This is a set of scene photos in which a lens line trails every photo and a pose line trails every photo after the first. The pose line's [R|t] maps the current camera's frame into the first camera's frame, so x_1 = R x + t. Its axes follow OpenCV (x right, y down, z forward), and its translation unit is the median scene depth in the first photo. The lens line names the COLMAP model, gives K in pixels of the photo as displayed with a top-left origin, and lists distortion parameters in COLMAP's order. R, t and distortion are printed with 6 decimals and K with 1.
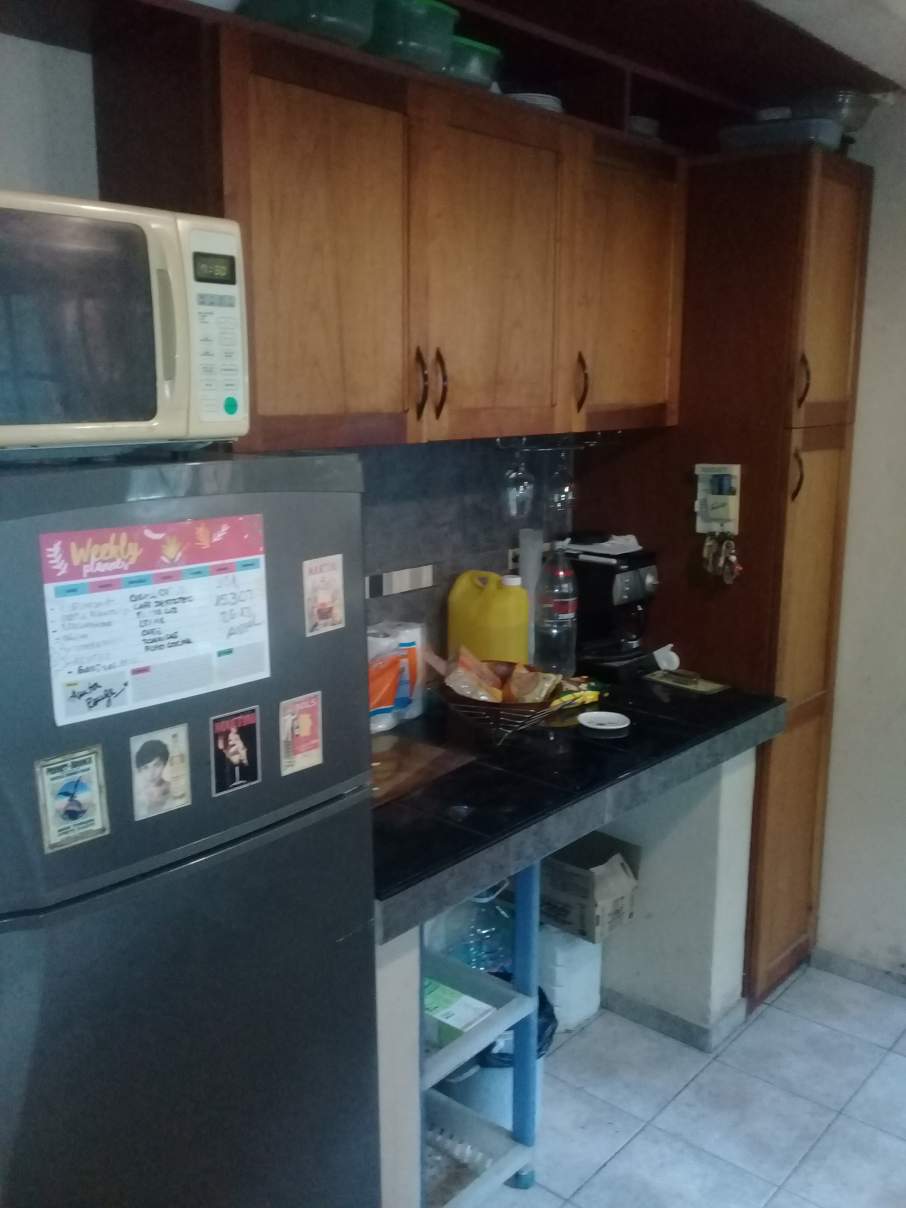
lens RADIAL K [[1107.1, 0, 455.9], [0, 1107.1, 601.5], [0, 0, 1]] dist [0.002133, 0.000000]
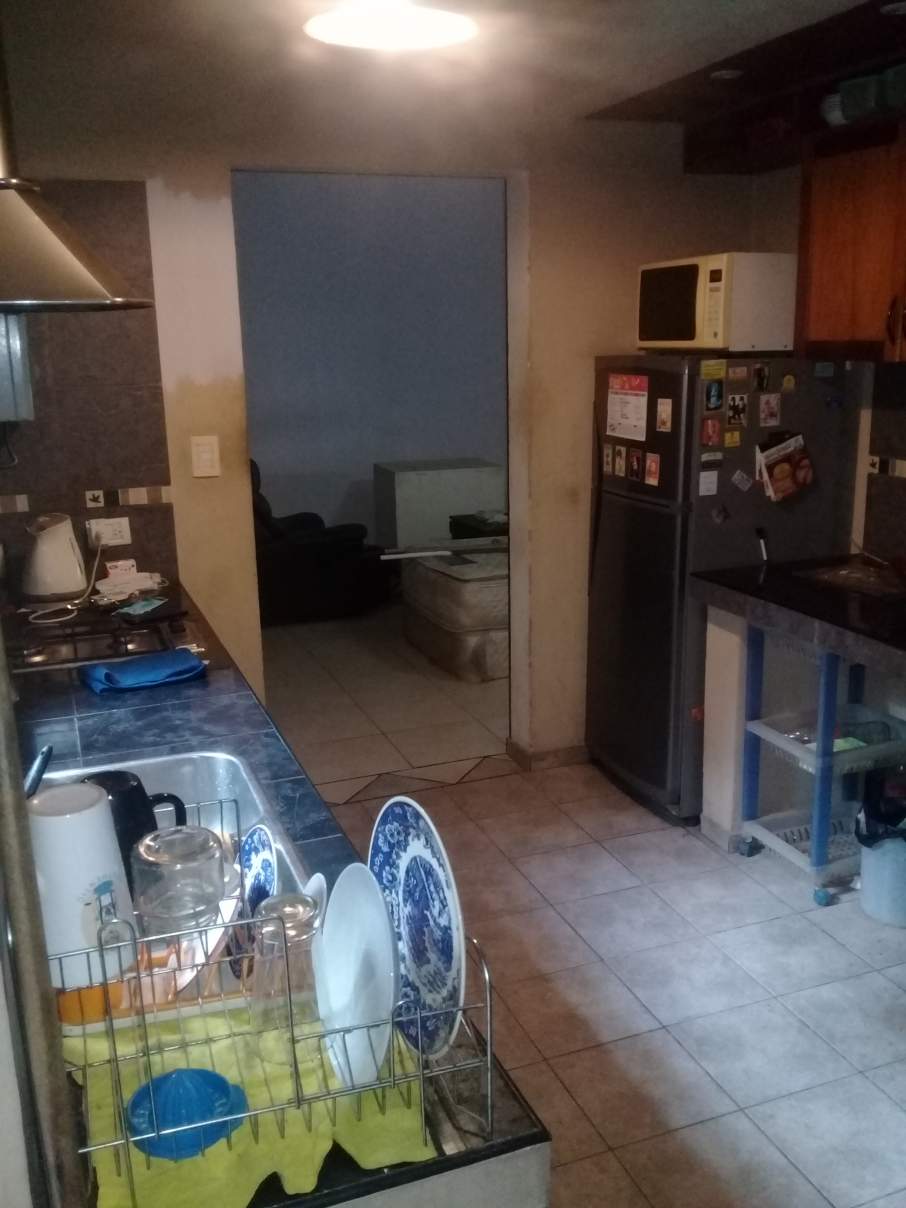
lens RADIAL K [[1107.1, 0, 455.5], [0, 1107.1, 606.1], [0, 0, 1]] dist [0.002133, 0.000000]
pose [[-0.484197, 0.214677, -0.848214, 2.274506], [-0.152517, 0.933882, 0.323423, -0.333967], [0.861563, 0.285967, -0.419441, 1.775572]]
